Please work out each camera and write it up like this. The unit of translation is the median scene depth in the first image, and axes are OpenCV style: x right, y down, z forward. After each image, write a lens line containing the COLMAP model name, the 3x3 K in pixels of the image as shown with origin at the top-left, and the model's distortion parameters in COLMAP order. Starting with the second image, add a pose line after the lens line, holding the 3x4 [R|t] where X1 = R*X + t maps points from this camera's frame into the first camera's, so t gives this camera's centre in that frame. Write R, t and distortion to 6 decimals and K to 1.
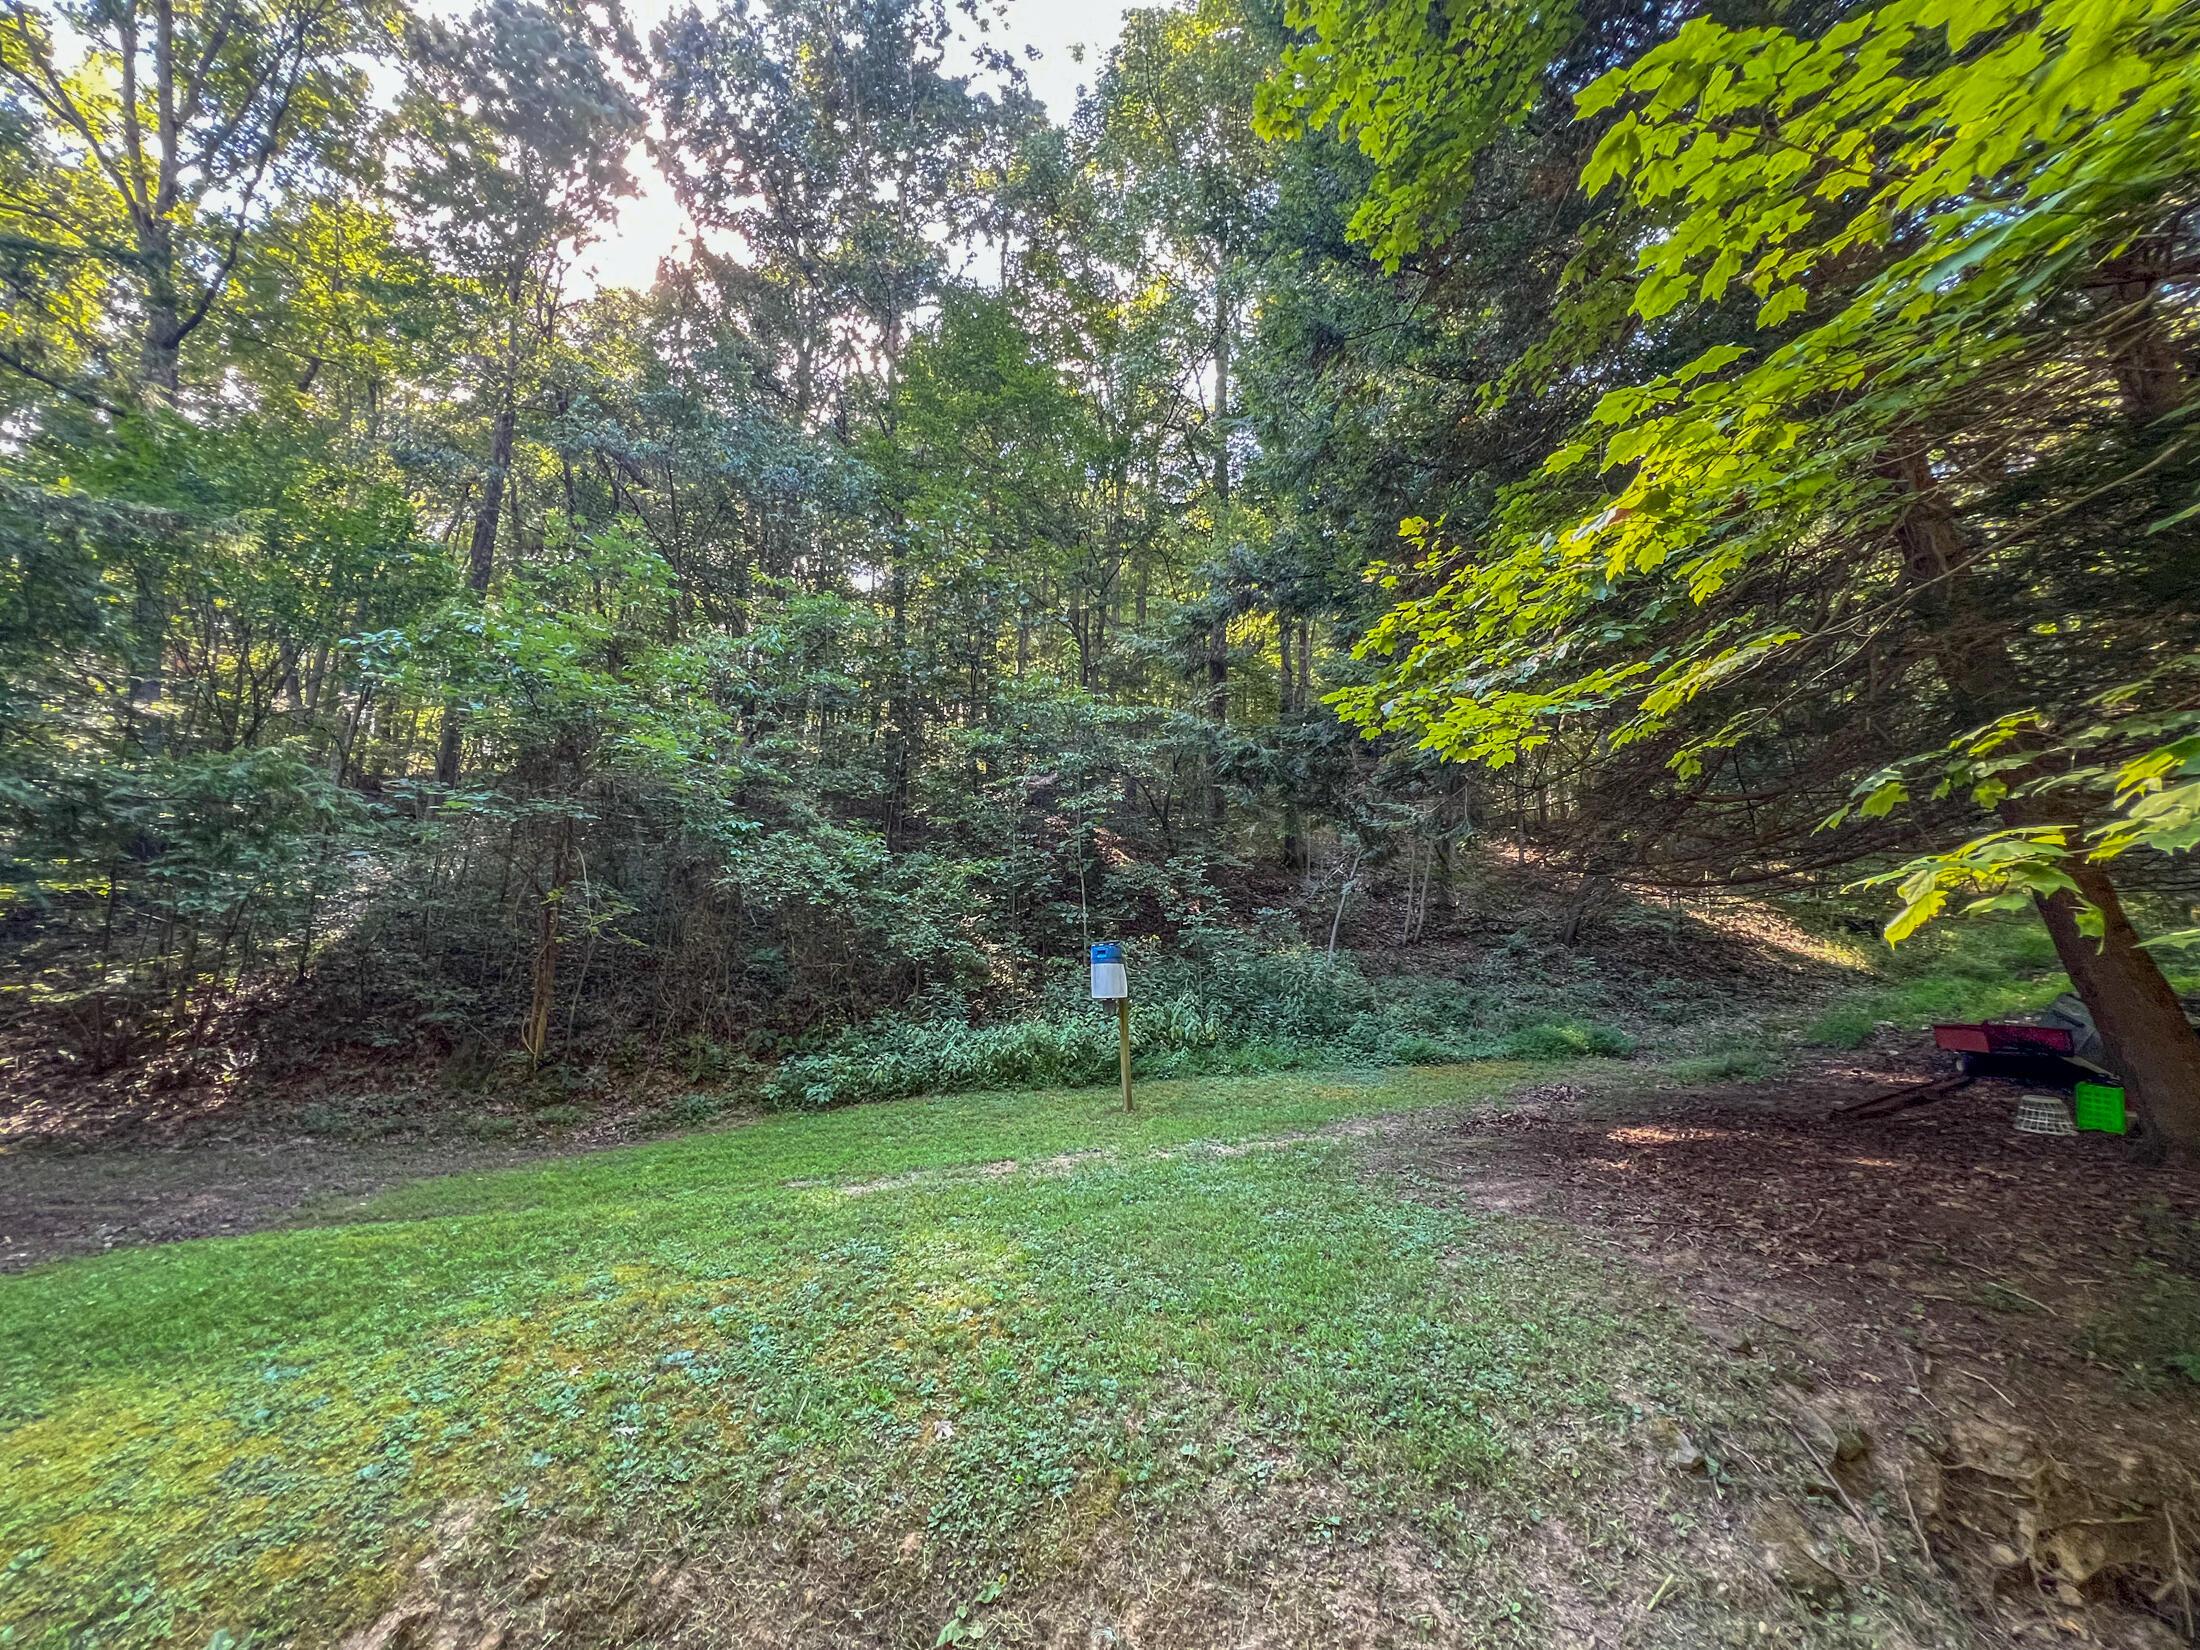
lens RADIAL K [[883.0, 0, 1103.4], [0, 883.0, 824.4], [0, 0, 1]] dist [0.000259, 0.000292]
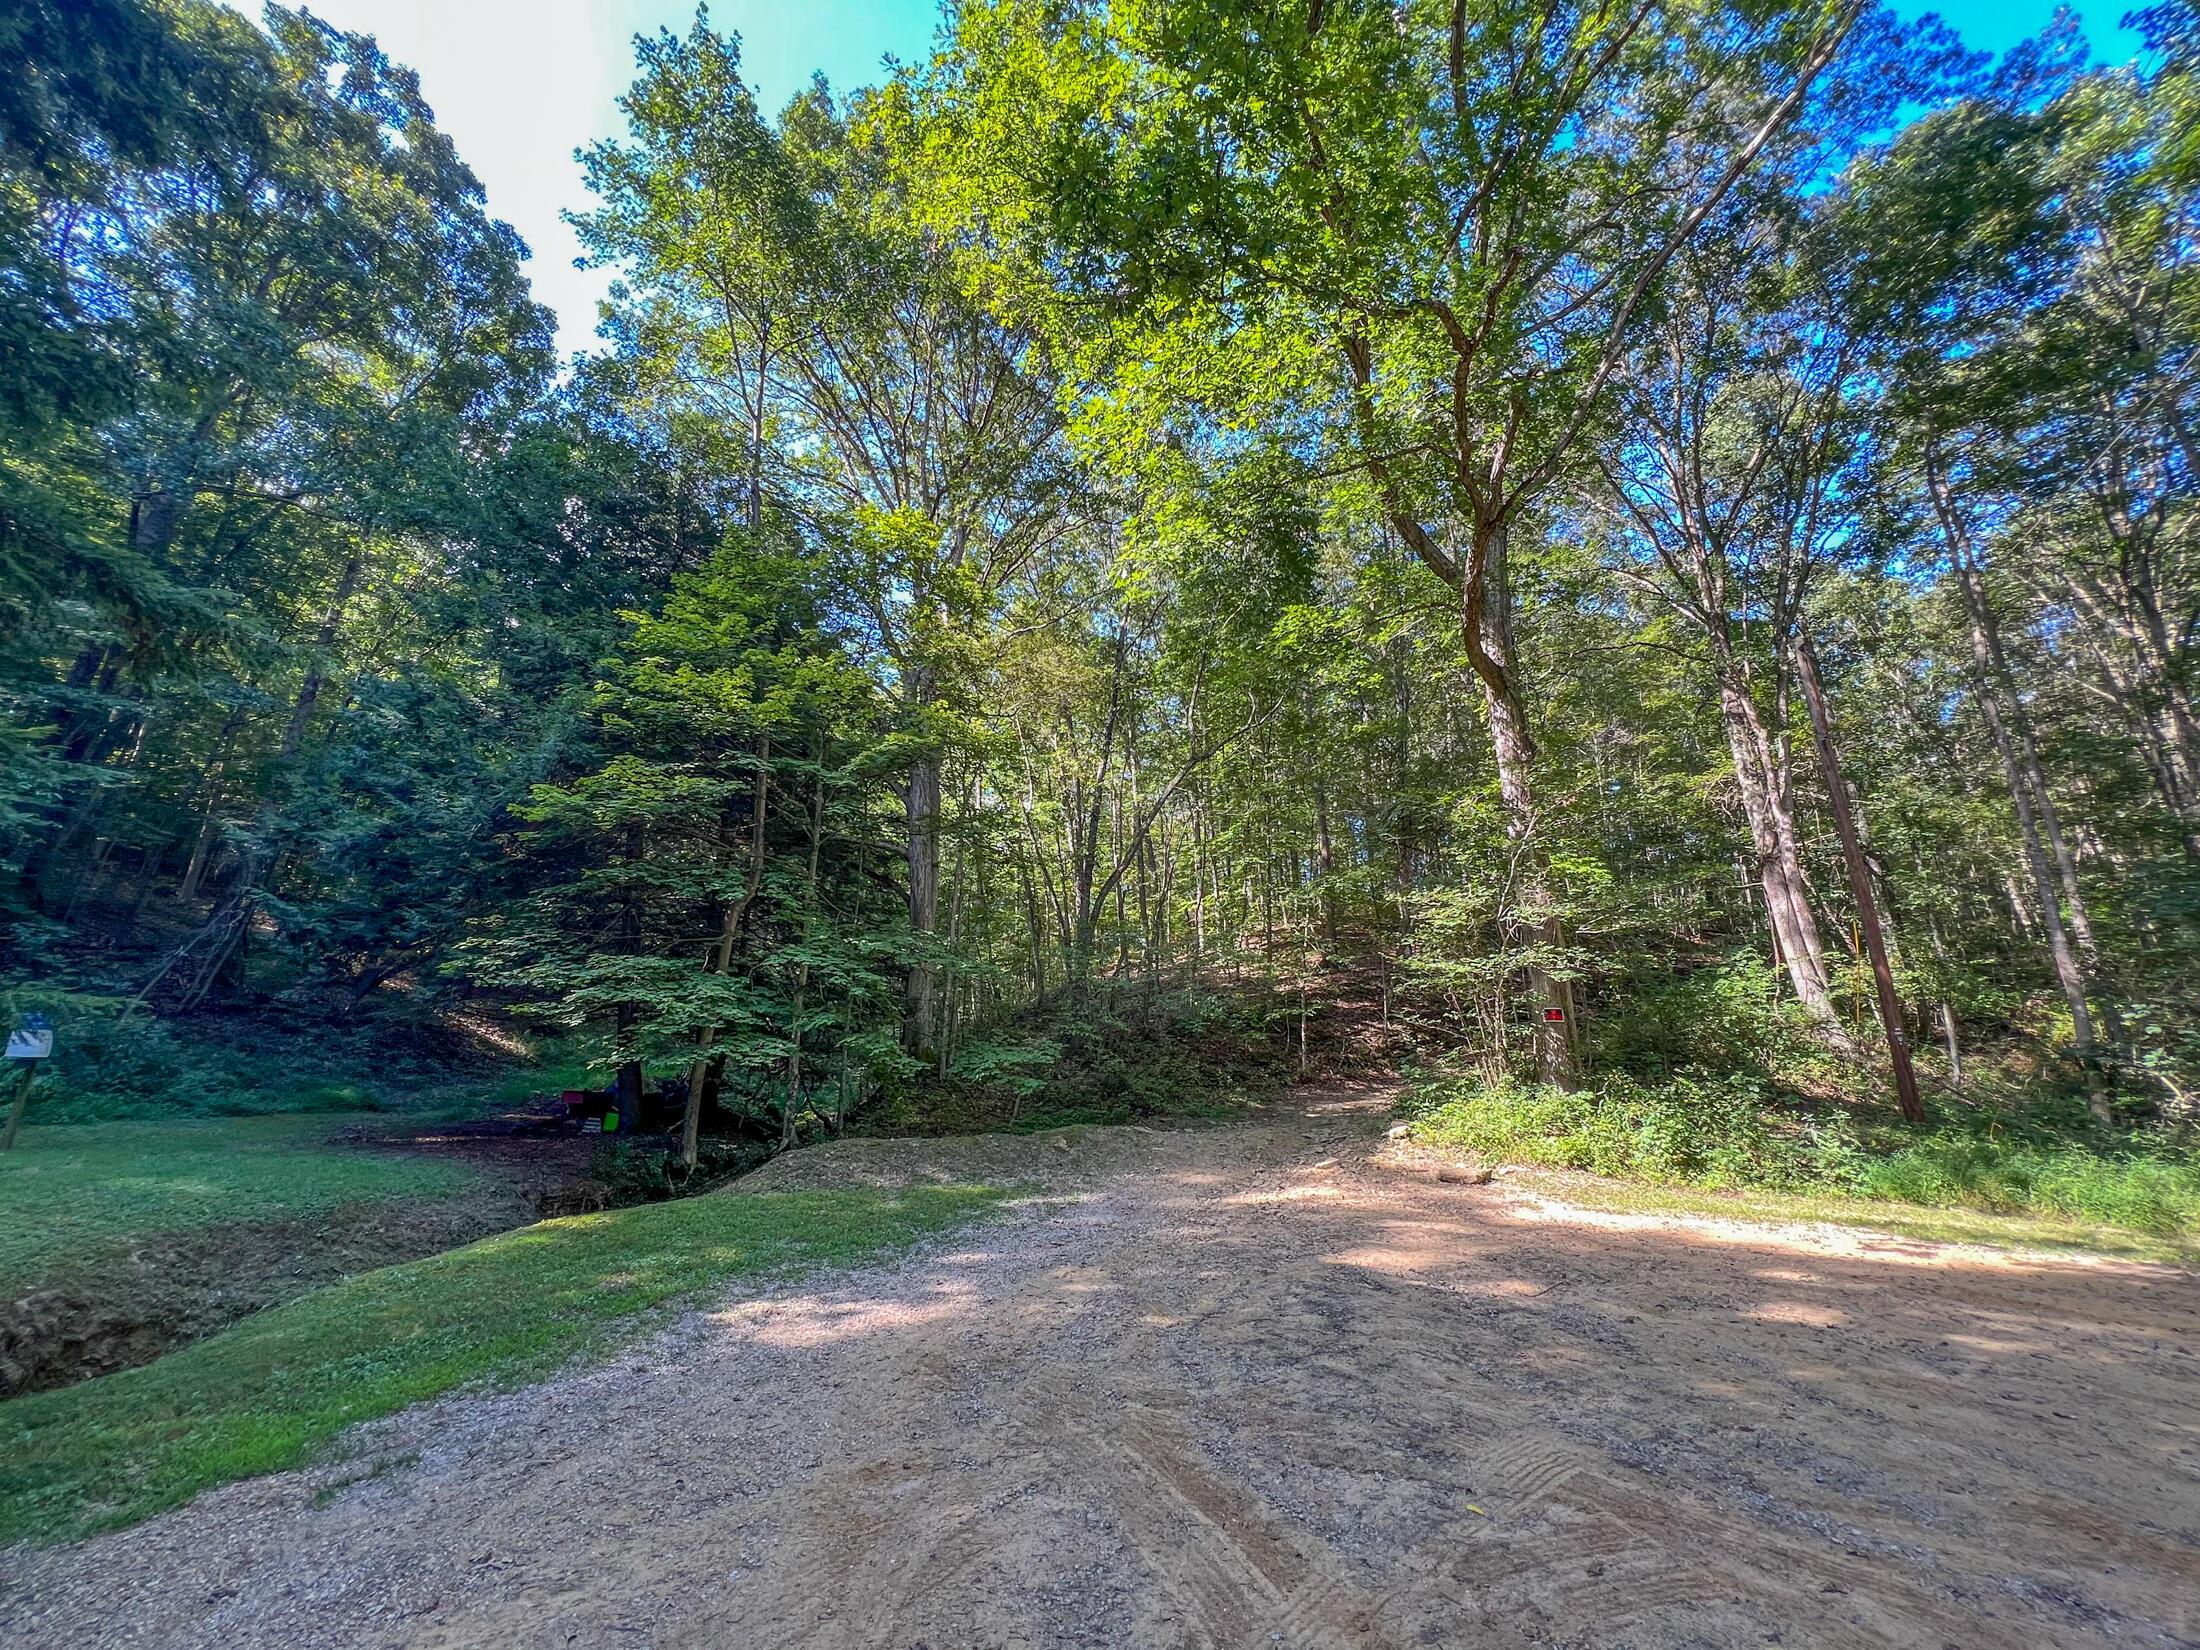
lens RADIAL K [[883.0, 0, 1110.1], [0, 883.0, 821.7], [0, 0, 1]] dist [0.000259, 0.000292]
pose [[0.275931, 0.292952, 0.915446, -0.600620], [-0.213030, 0.947374, -0.238958, -0.111016], [-0.937273, -0.129081, 0.323818, -0.600580]]
